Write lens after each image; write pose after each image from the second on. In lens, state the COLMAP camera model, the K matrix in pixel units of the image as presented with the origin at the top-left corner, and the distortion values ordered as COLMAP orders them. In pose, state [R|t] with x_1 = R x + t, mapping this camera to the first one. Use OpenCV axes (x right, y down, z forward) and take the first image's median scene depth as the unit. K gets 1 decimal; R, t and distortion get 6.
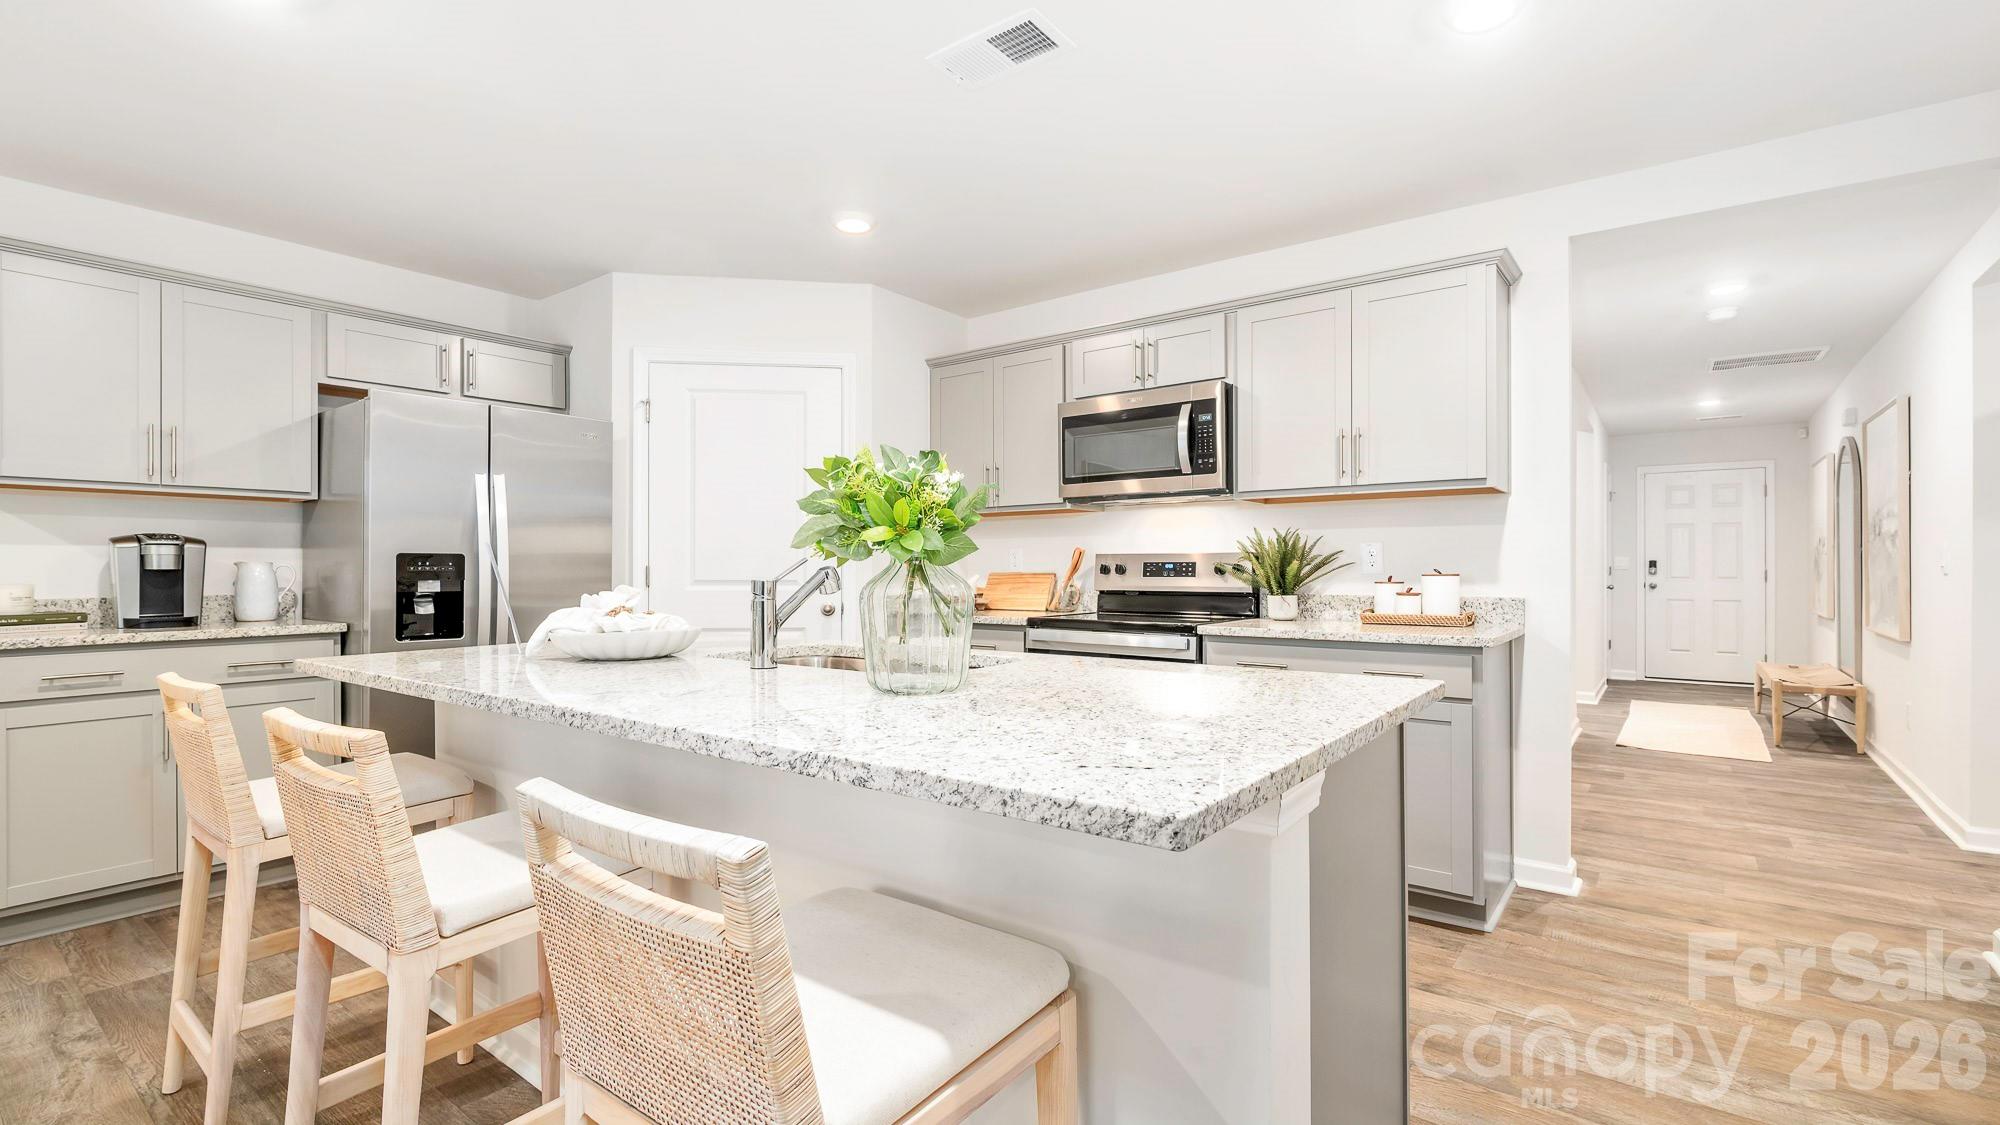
lens RADIAL K [[890.5, 0, 996.9], [0, 890.5, 559.6], [0, 0, 1]] dist [-0.001557, 0.000021]
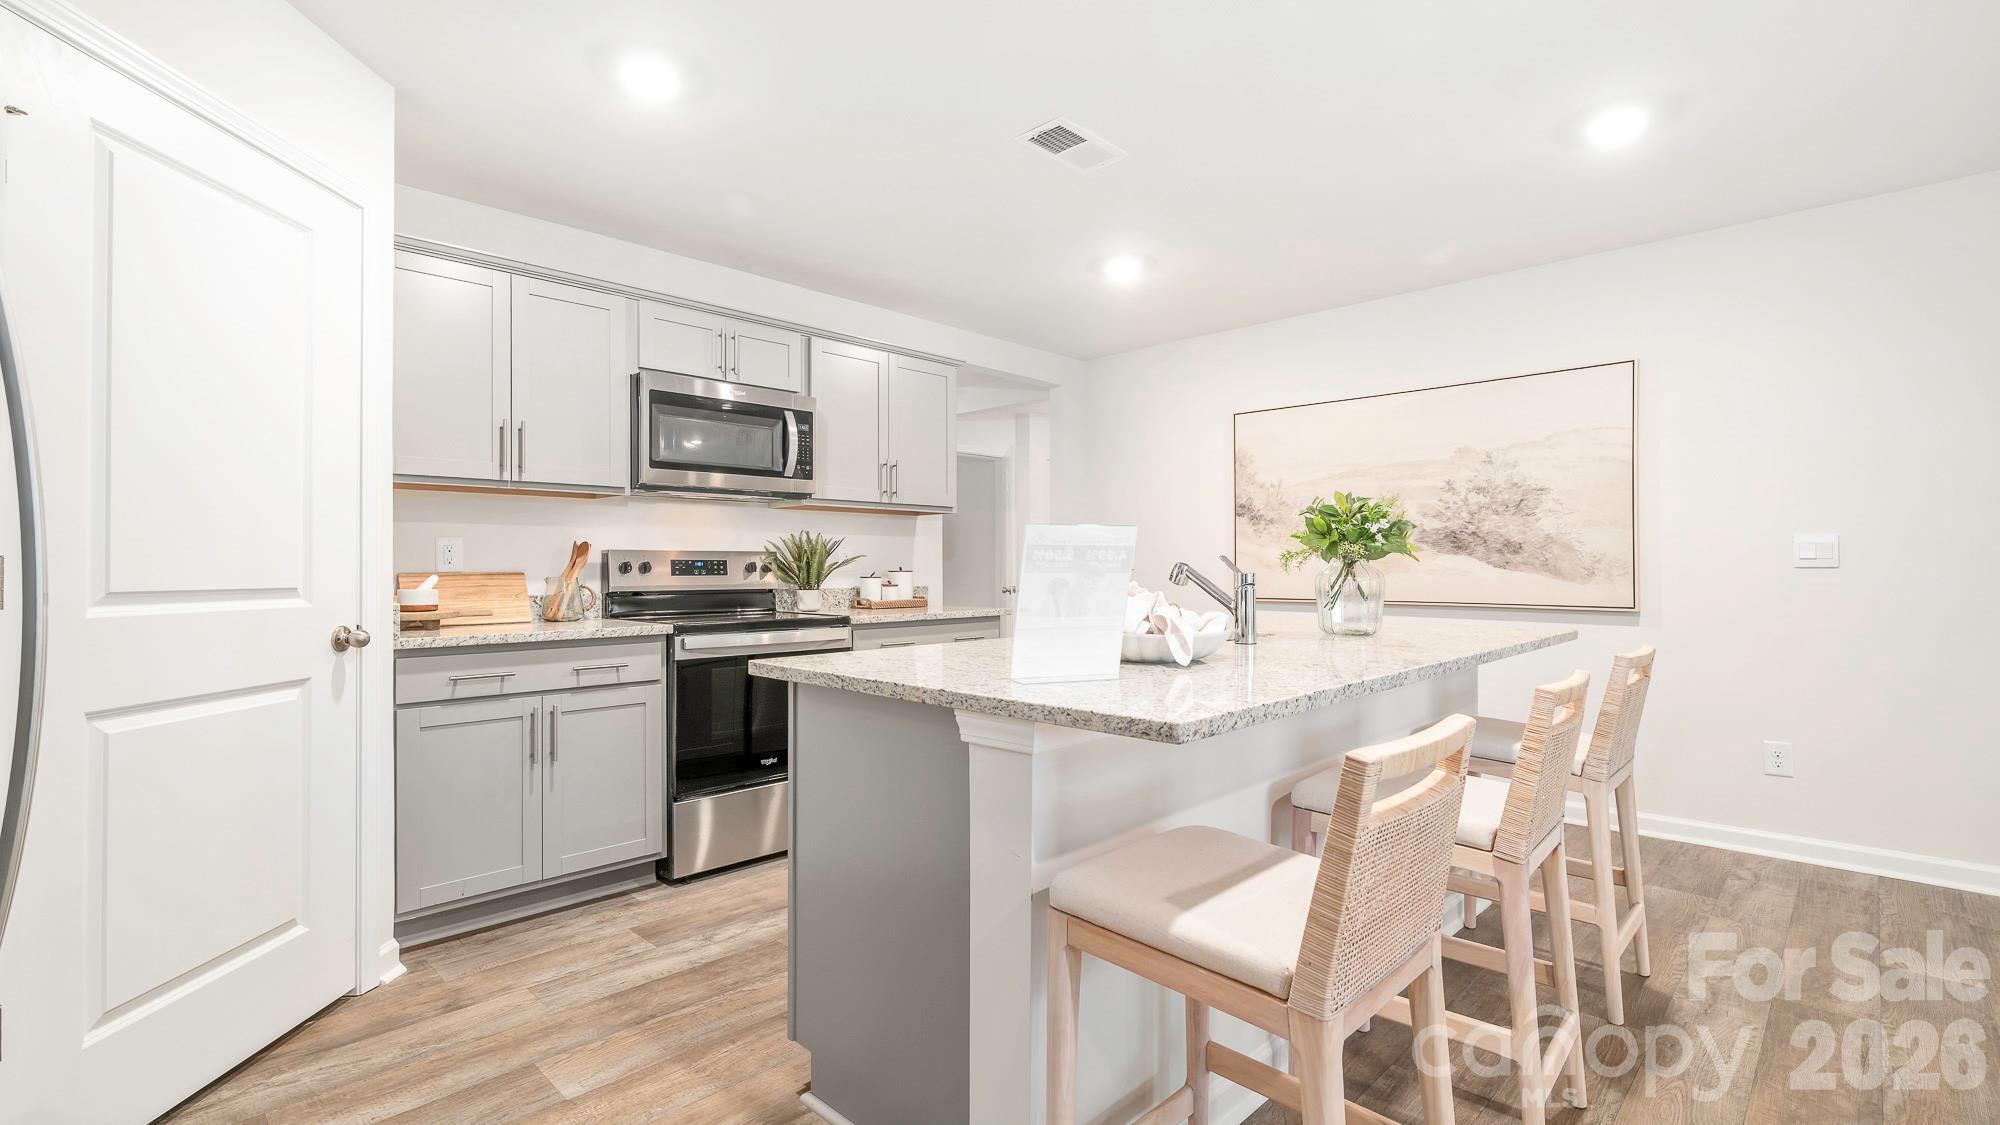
lens RADIAL K [[890.5, 0, 996.9], [0, 890.5, 559.6], [0, 0, 1]] dist [-0.001557, 0.000021]
pose [[0.116888, 0.009237, 0.993102, -0.743937], [-0.007385, 0.999937, -0.008432, 0.008489], [-0.993118, -0.006348, 0.116949, 0.578365]]
